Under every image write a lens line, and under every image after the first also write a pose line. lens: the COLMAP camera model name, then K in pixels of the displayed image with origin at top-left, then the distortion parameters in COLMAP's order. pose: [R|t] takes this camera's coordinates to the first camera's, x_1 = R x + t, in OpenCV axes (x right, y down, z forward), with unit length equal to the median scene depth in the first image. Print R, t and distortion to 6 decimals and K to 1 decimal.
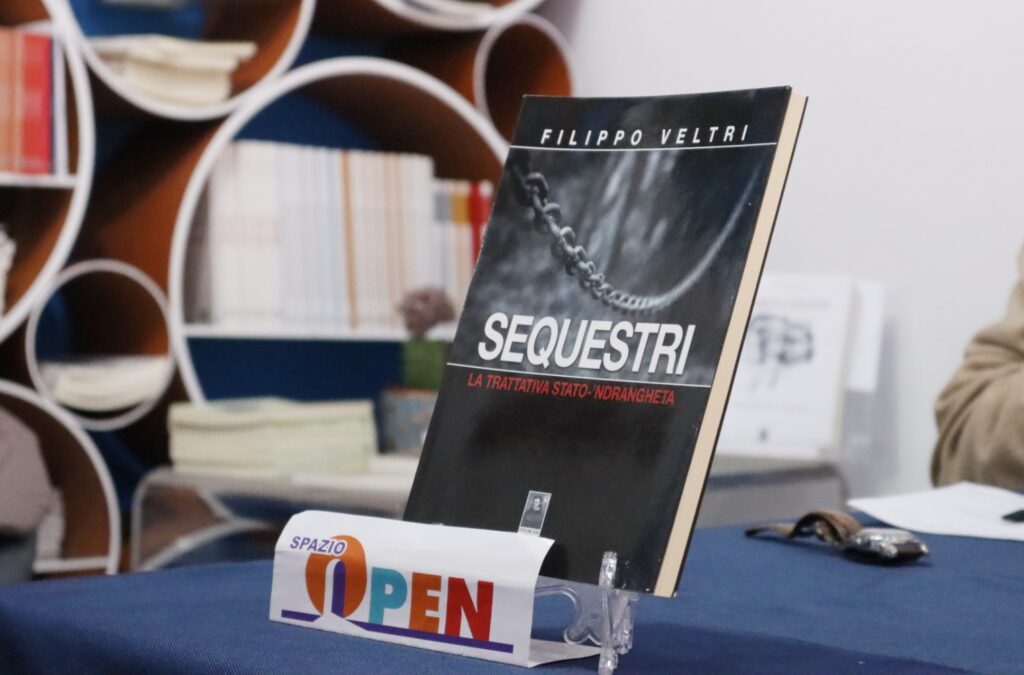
lens RADIAL K [[2161.7, 0, 512.4], [0, 2161.7, 335.5], [0, 0, 1]] dist [-0.237629, 0.000000]
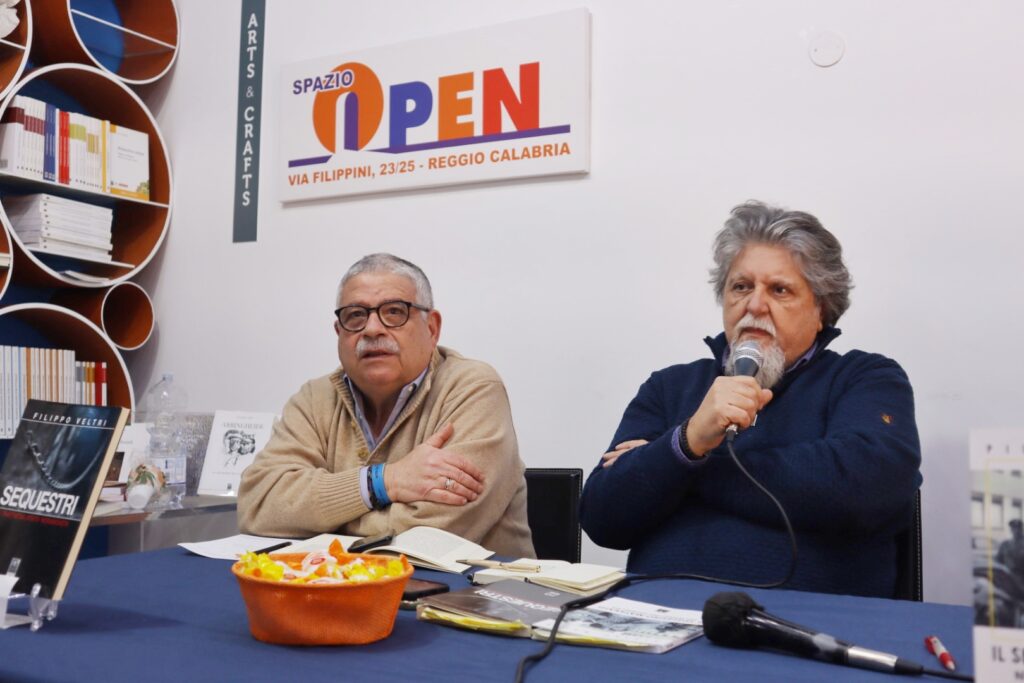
lens RADIAL K [[1106.6, 0, 516.7], [0, 1106.6, 340.8], [0, 0, 1]] dist [0.024958, 0.000000]
pose [[0.955882, 0.032514, 0.291947, 0.179265], [-0.016164, 0.998172, -0.058240, -0.116304], [-0.293307, 0.050952, 0.954660, -0.458120]]
